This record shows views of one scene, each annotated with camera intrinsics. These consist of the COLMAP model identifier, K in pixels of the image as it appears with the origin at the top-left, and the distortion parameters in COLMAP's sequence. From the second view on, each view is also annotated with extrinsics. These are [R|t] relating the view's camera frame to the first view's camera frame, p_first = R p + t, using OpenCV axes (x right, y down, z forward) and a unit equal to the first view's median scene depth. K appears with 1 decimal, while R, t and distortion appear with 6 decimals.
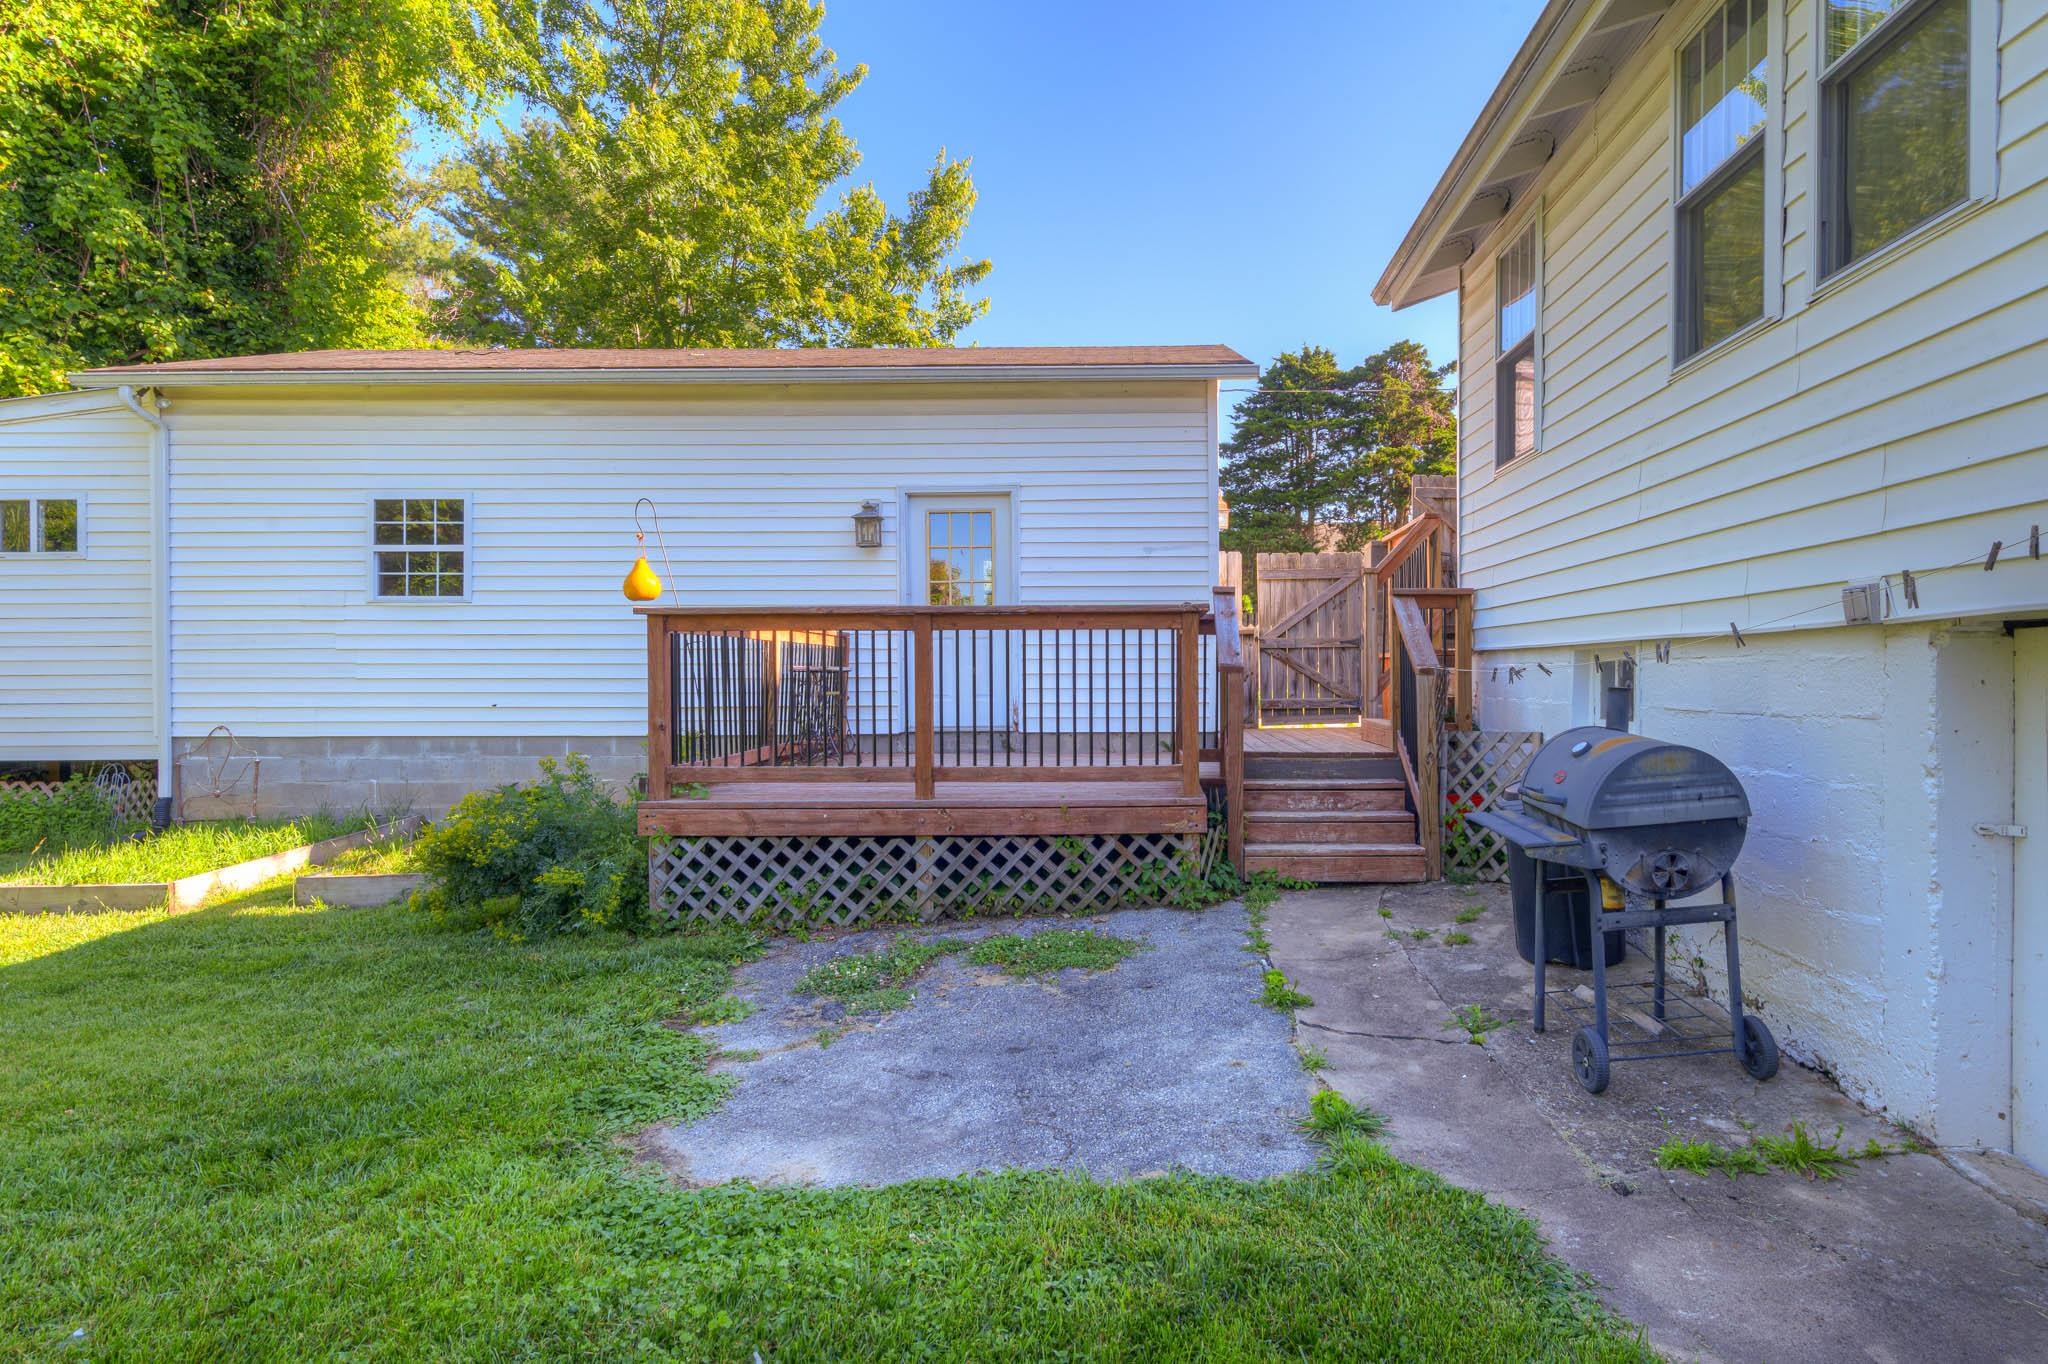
lens RADIAL K [[1133.1, 0, 1128.3], [0, 1133.1, 680.7], [0, 0, 1]] dist [-0.001383, -0.001139]
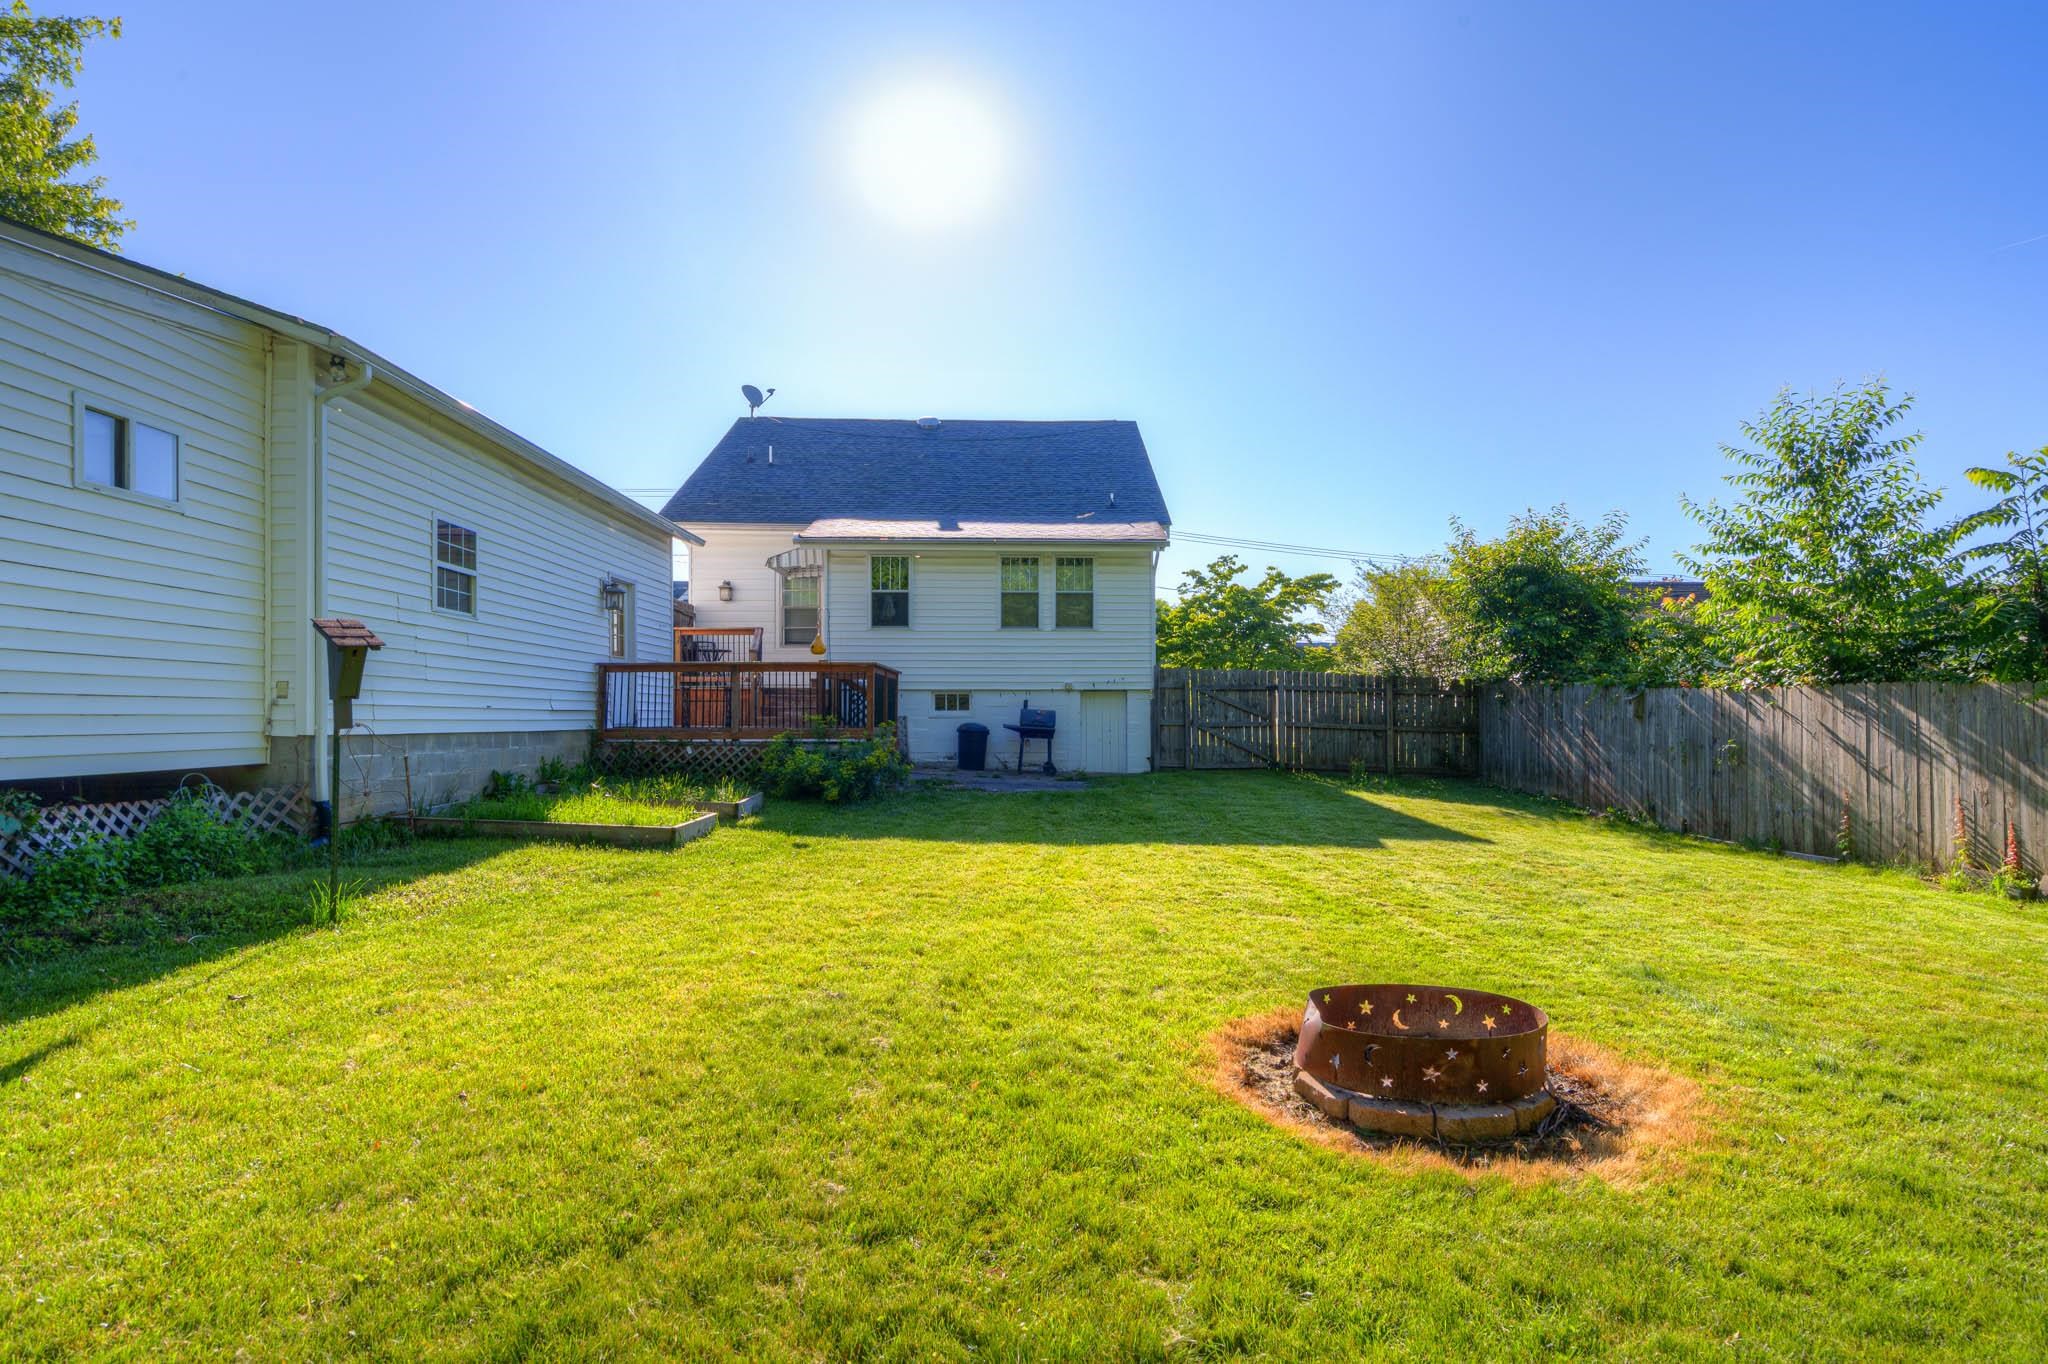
lens RADIAL K [[1076.3, 0, 1028.9], [0, 1076.3, 720.7], [0, 0, 1]] dist [0.000268, 0.000322]
pose [[-0.006758, 0.002440, 0.999974, -1.722222], [0.006497, 0.999976, -0.002396, 0.043647], [-0.999956, 0.006480, -0.006774, 0.428417]]
